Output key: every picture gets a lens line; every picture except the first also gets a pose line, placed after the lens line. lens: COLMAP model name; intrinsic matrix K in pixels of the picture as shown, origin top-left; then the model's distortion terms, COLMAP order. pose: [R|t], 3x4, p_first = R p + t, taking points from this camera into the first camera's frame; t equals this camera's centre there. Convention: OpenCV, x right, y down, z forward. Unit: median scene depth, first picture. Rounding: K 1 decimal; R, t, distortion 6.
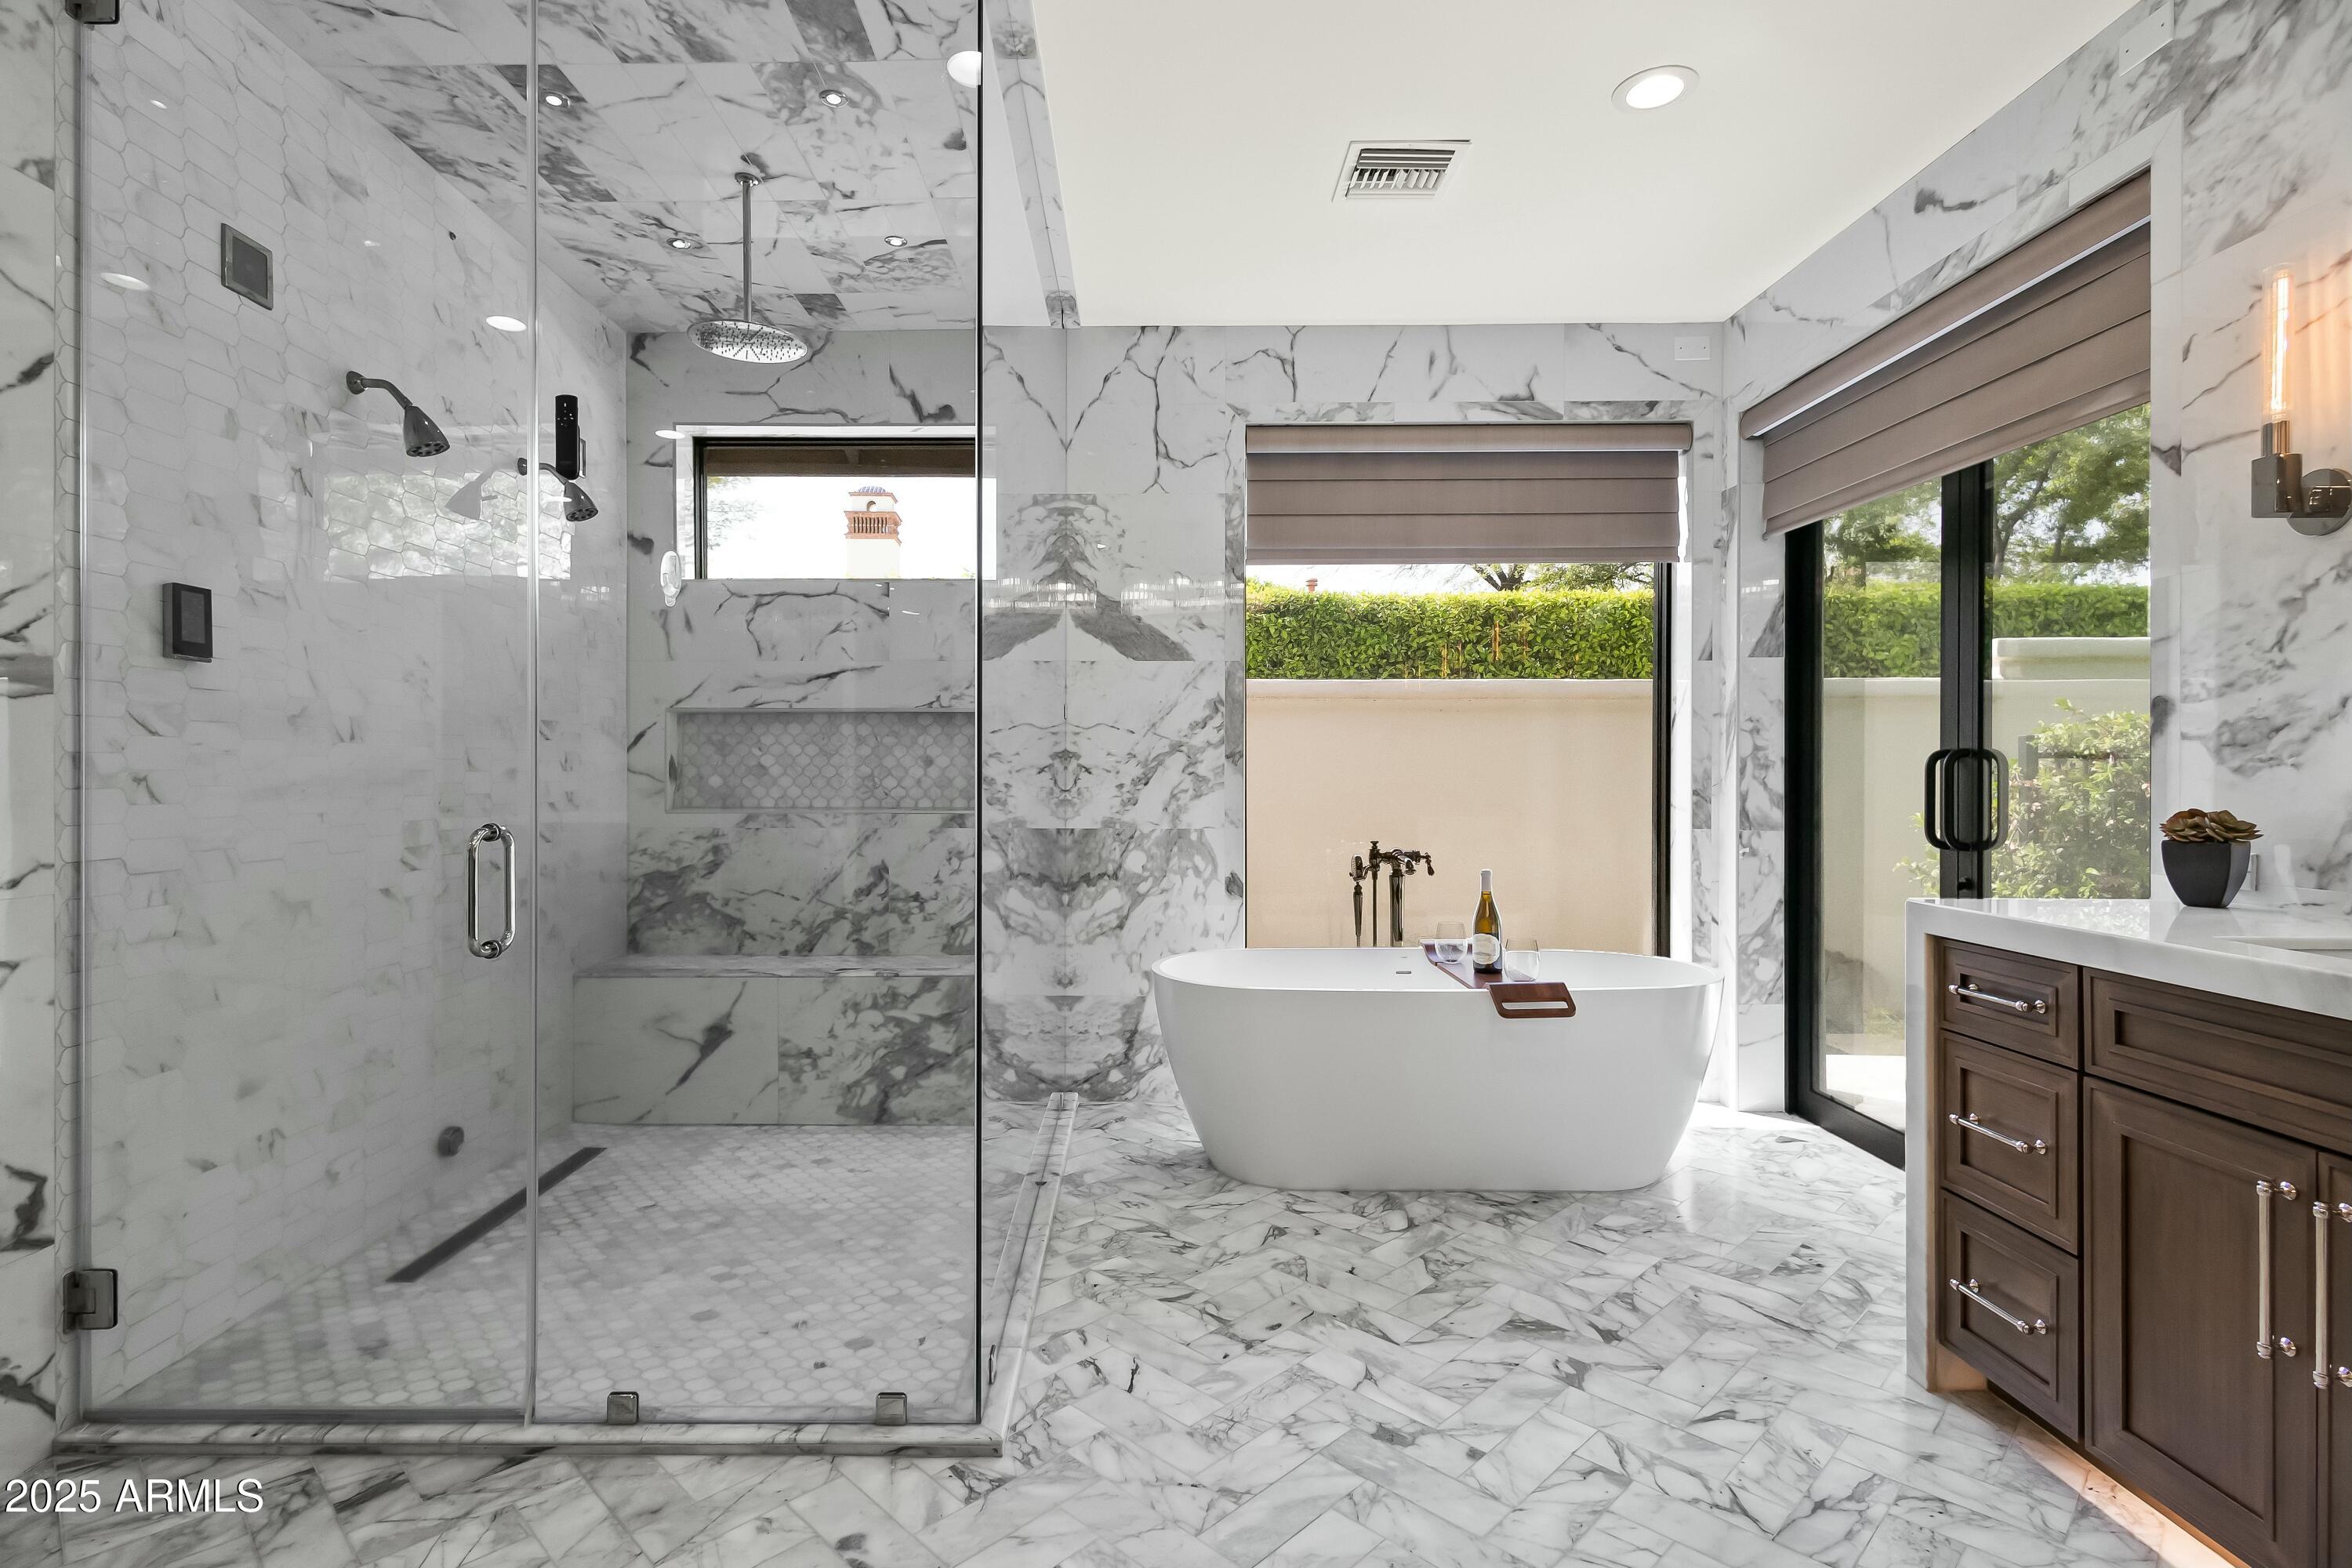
lens RADIAL K [[1142.8, 0, 1138.7], [0, 1142.8, 778.7], [0, 0, 1]] dist [0.007946, 0.000147]
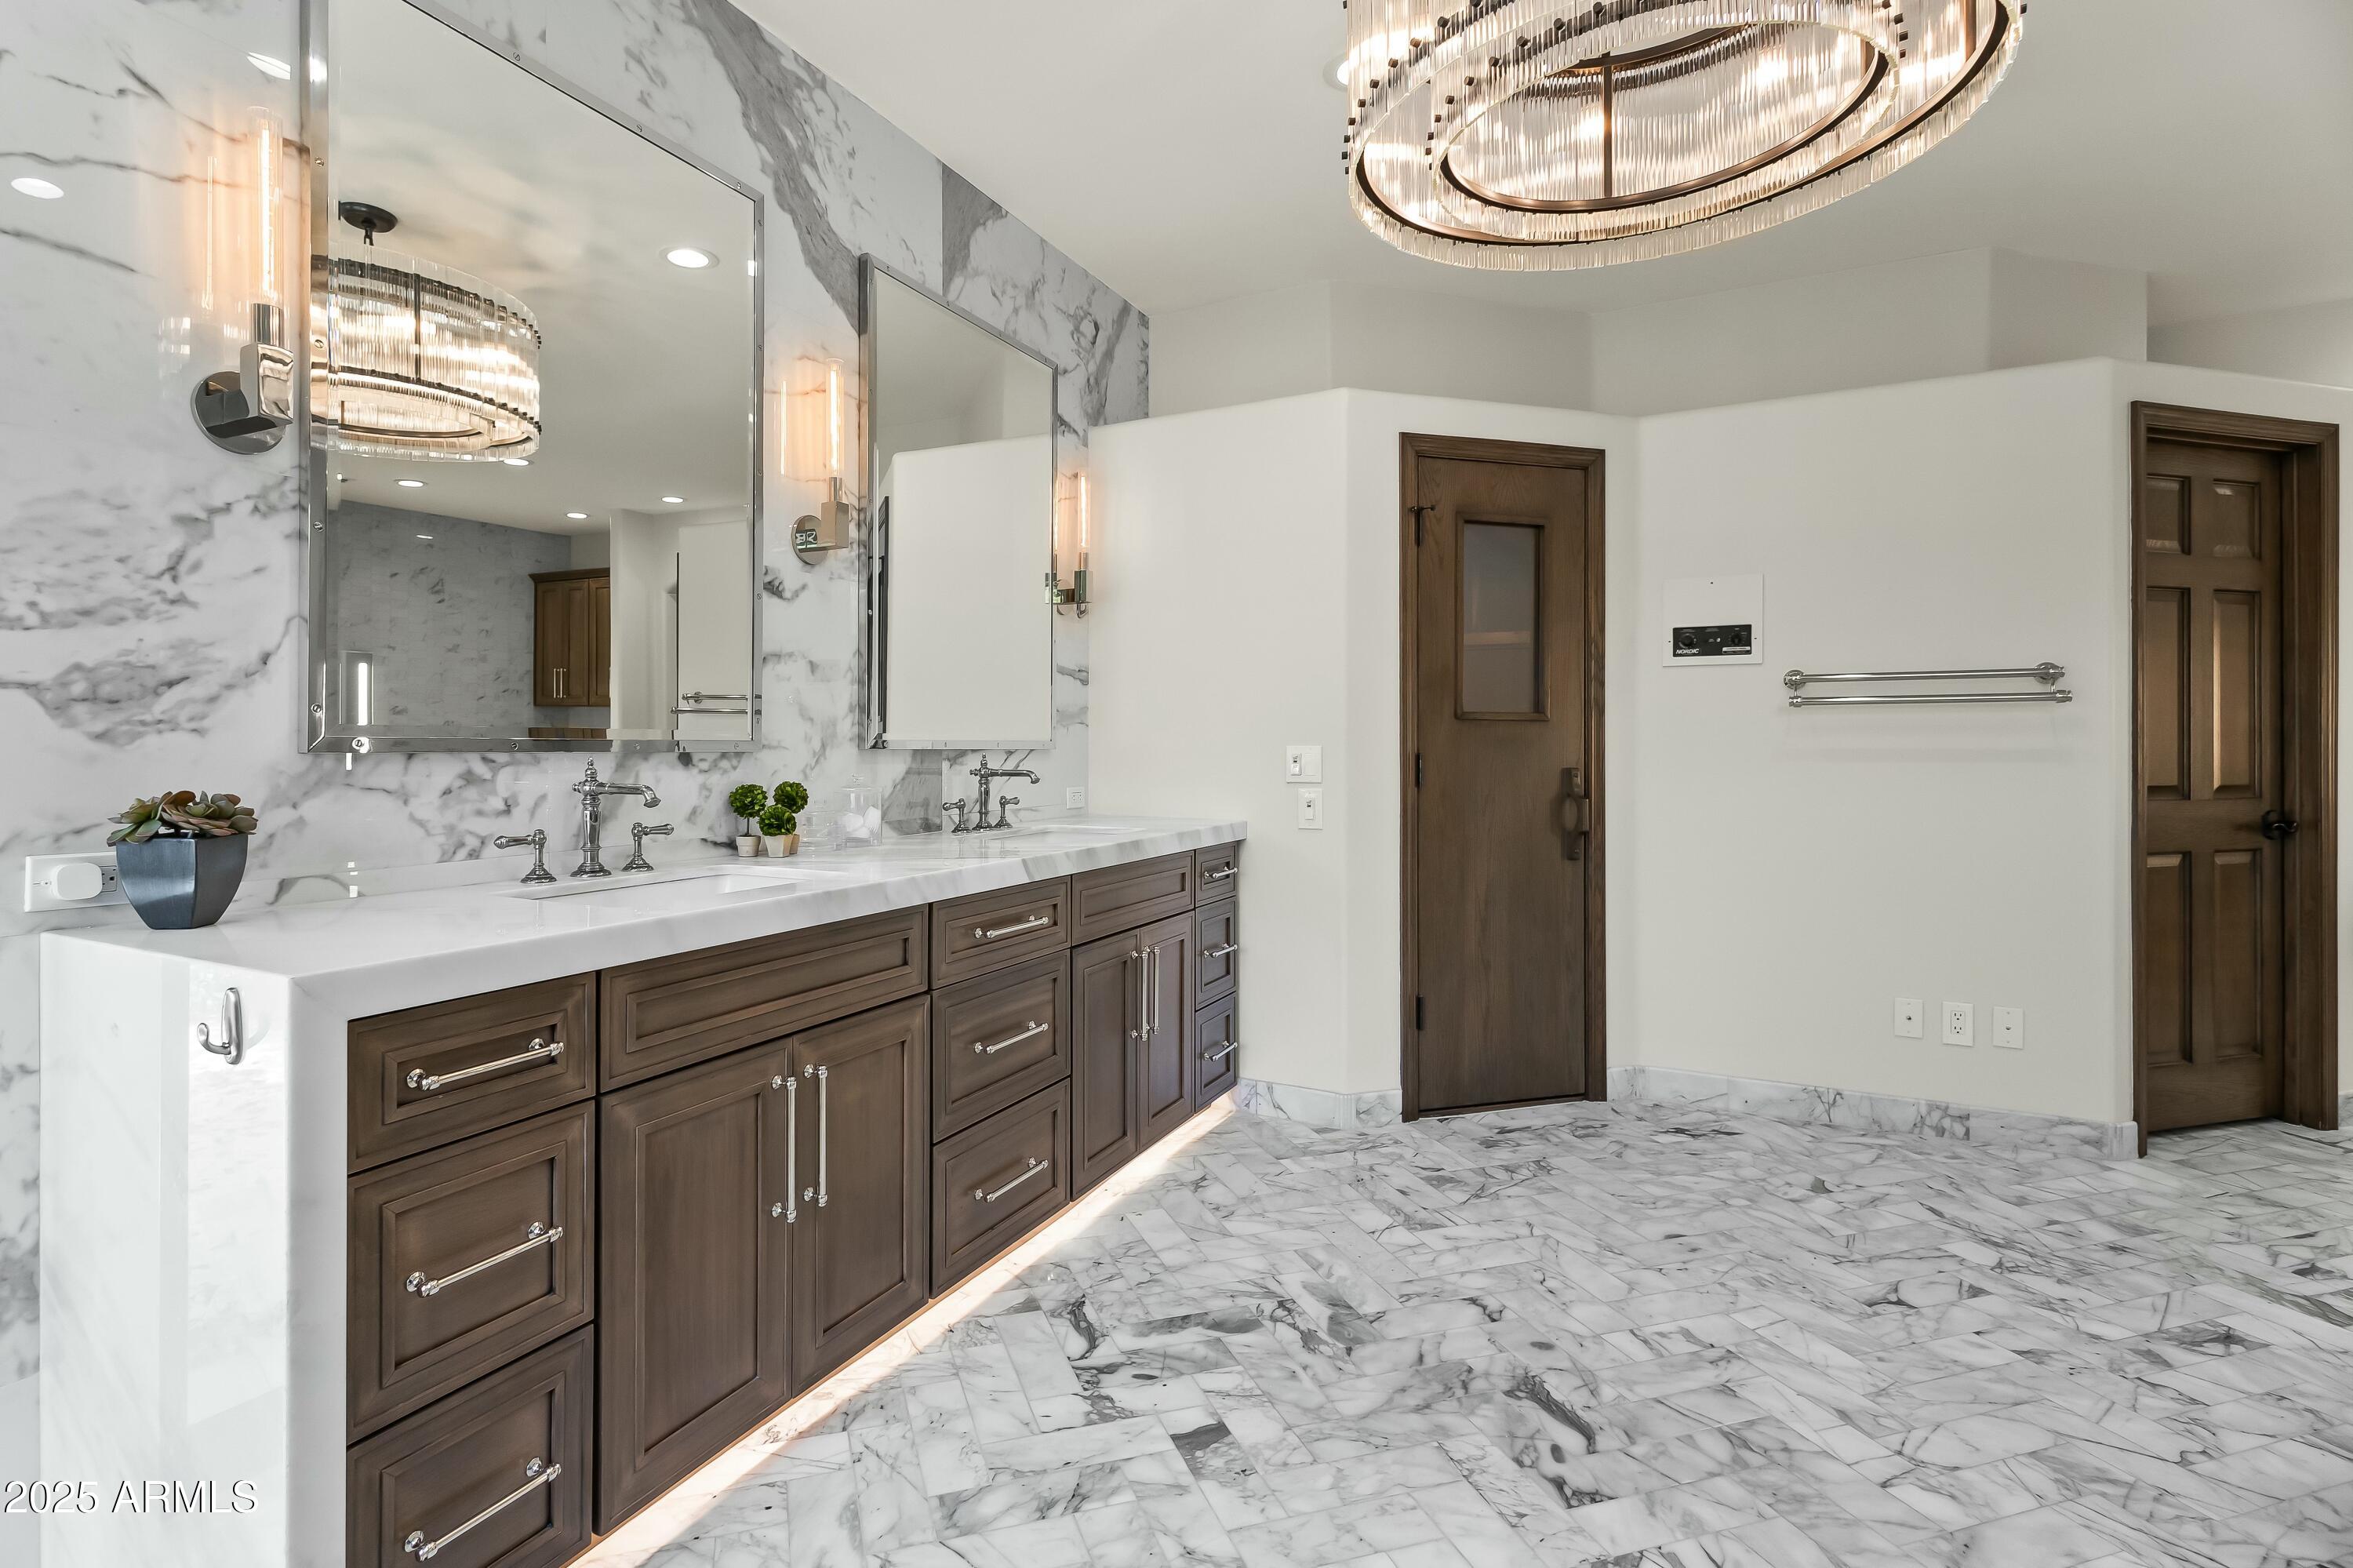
lens RADIAL K [[1123.1, 0, 1110.3], [0, 1123.1, 751.7], [0, 0, 1]] dist [0.002713, 0.000323]
pose [[-0.881707, -0.002790, 0.471789, 0.051175], [0.001902, 0.999953, 0.009467, -0.001919], [-0.471793, 0.009245, -0.881661, 0.769693]]
